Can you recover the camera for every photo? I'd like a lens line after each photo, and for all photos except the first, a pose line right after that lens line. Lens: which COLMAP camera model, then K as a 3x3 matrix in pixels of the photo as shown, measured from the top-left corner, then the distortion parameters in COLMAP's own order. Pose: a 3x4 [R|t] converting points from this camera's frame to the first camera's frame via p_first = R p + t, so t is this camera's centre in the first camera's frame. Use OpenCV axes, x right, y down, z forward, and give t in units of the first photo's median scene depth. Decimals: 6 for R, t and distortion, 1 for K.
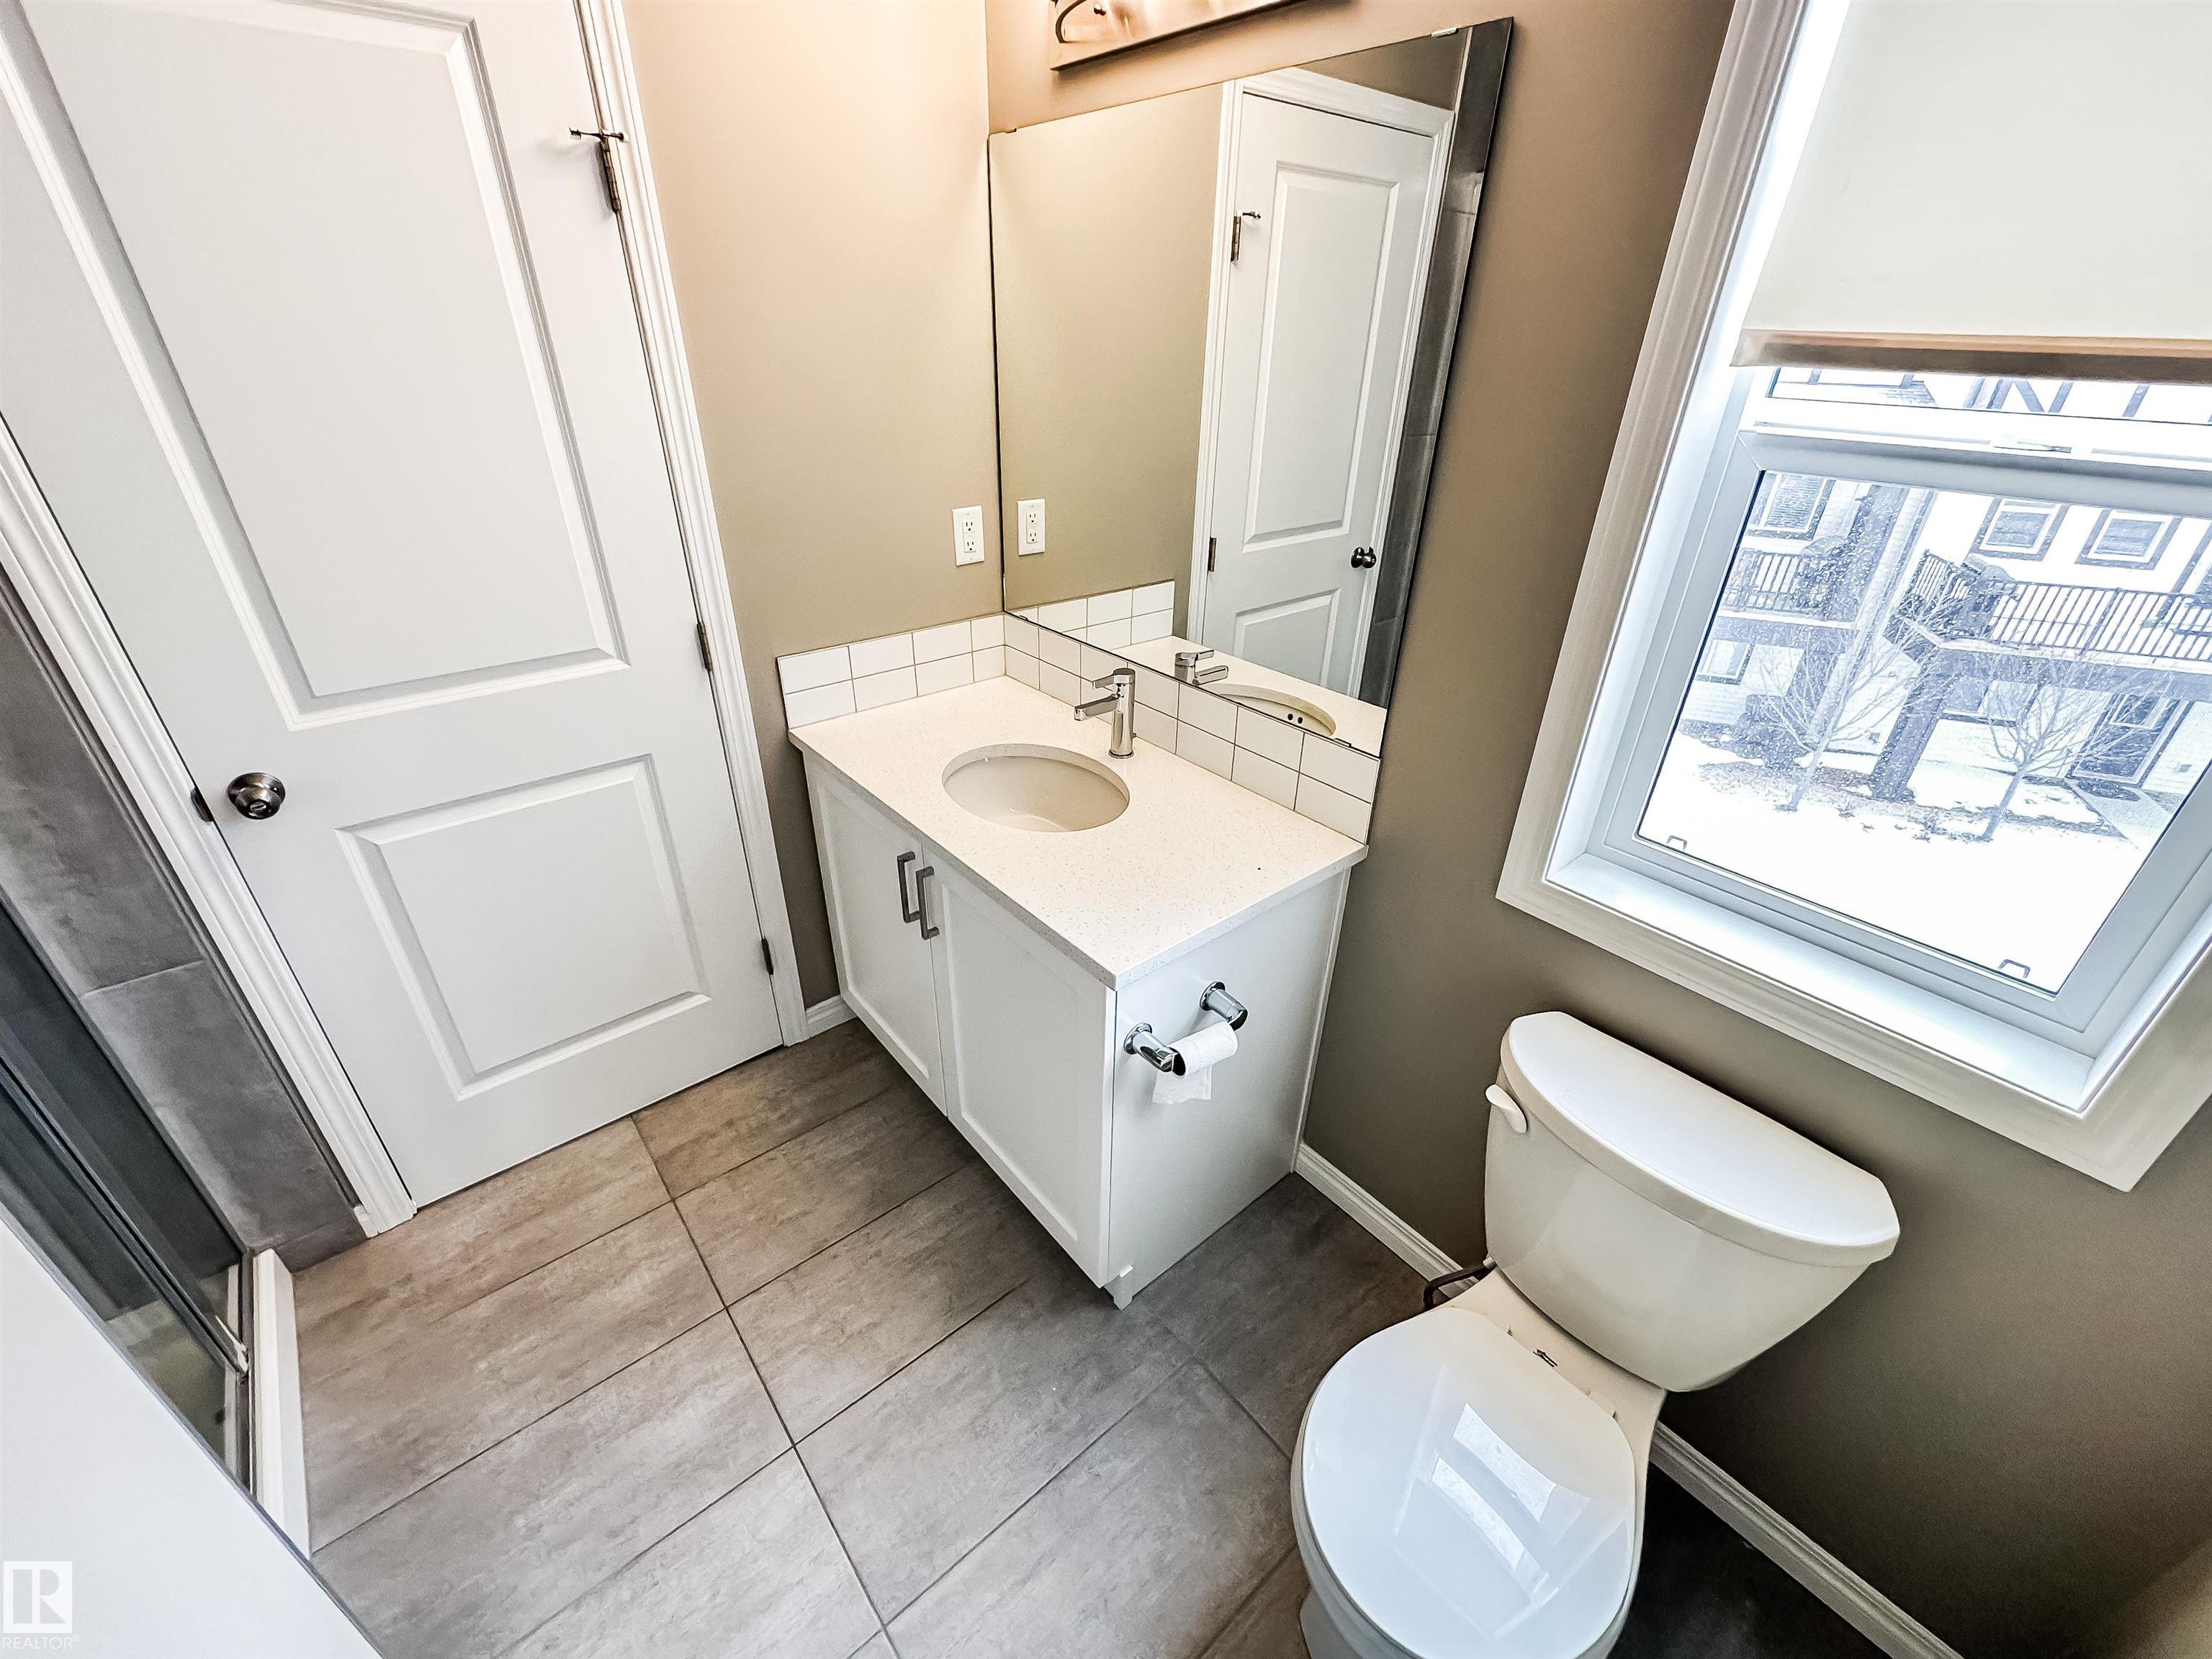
lens RADIAL K [[887.6, 0, 1116.2], [0, 887.6, 828.2], [0, 0, 1]] dist [-0.002020, -0.000214]
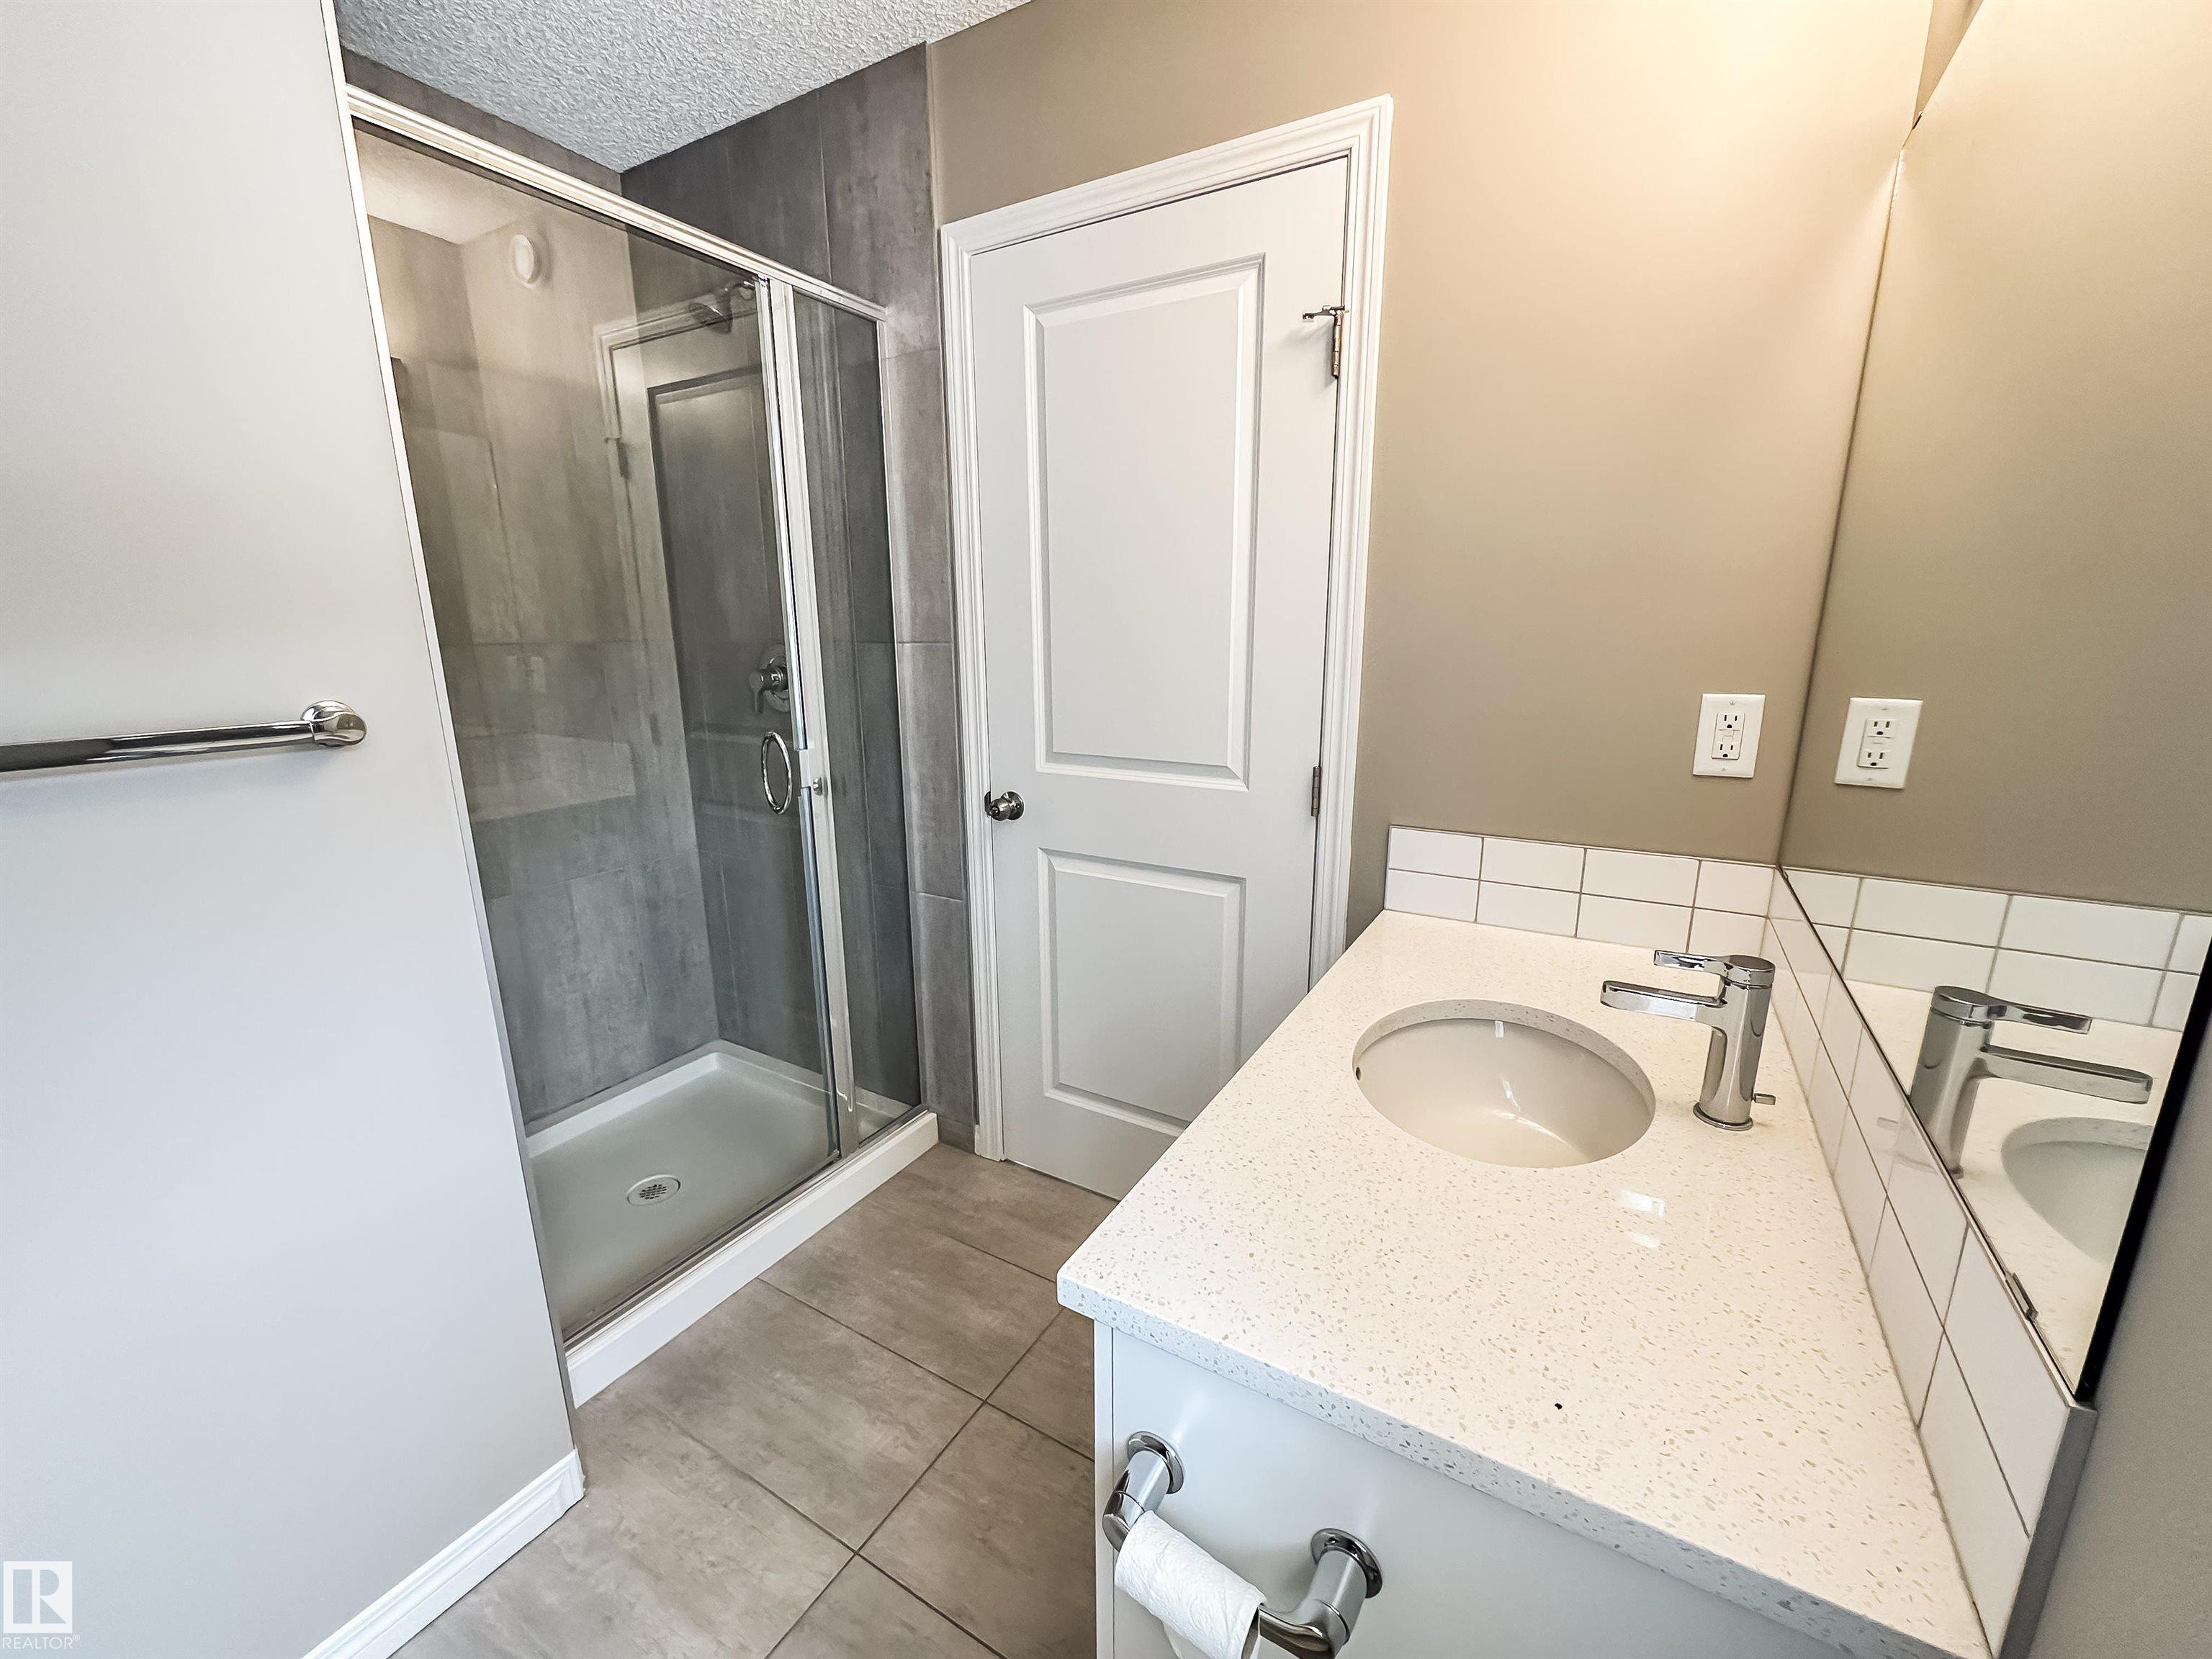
lens RADIAL K [[887.6, 0, 1111.2], [0, 887.6, 831.6], [0, 0, 1]] dist [-0.002020, -0.000214]
pose [[0.338646, 0.198357, -0.919768, 0.376885], [-0.451282, 0.891996, 0.026212, -0.098574], [0.825629, 0.406198, 0.391586, 0.501323]]
